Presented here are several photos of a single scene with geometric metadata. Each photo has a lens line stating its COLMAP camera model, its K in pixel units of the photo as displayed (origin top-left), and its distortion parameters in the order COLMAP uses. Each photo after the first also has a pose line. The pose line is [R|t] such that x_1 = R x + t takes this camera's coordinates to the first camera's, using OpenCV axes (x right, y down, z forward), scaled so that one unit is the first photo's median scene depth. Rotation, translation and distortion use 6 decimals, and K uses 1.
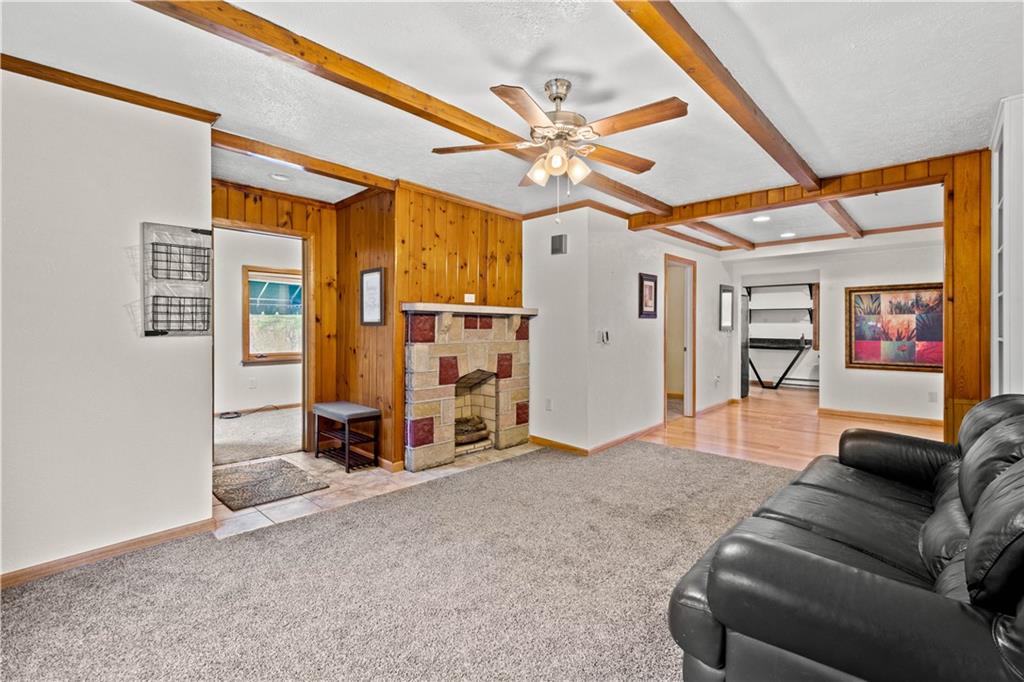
lens RADIAL K [[452.0, 0, 508.7], [0, 452.0, 325.4], [0, 0, 1]] dist [0.000641, -0.000019]
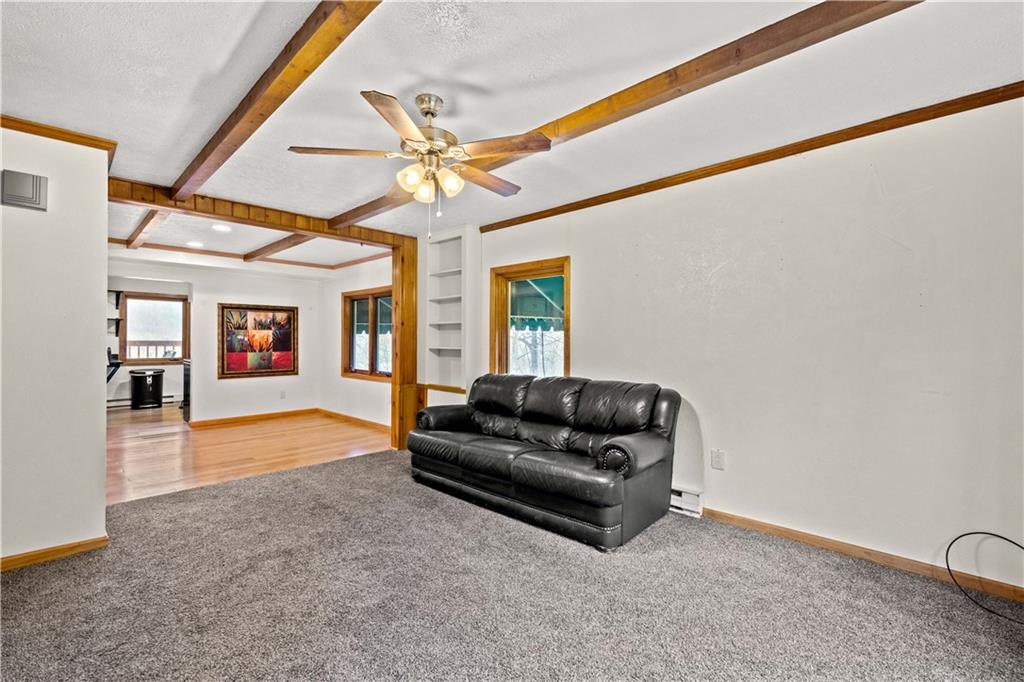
lens RADIAL K [[443.7, 0, 530.6], [0, 443.7, 340.7], [0, 0, 1]] dist [0.000118, -0.000108]
pose [[-0.018272, -0.000535, 0.999833, -0.375356], [-0.005094, 0.999987, 0.000442, 0.000276], [-0.999820, -0.005085, -0.018274, 0.346707]]
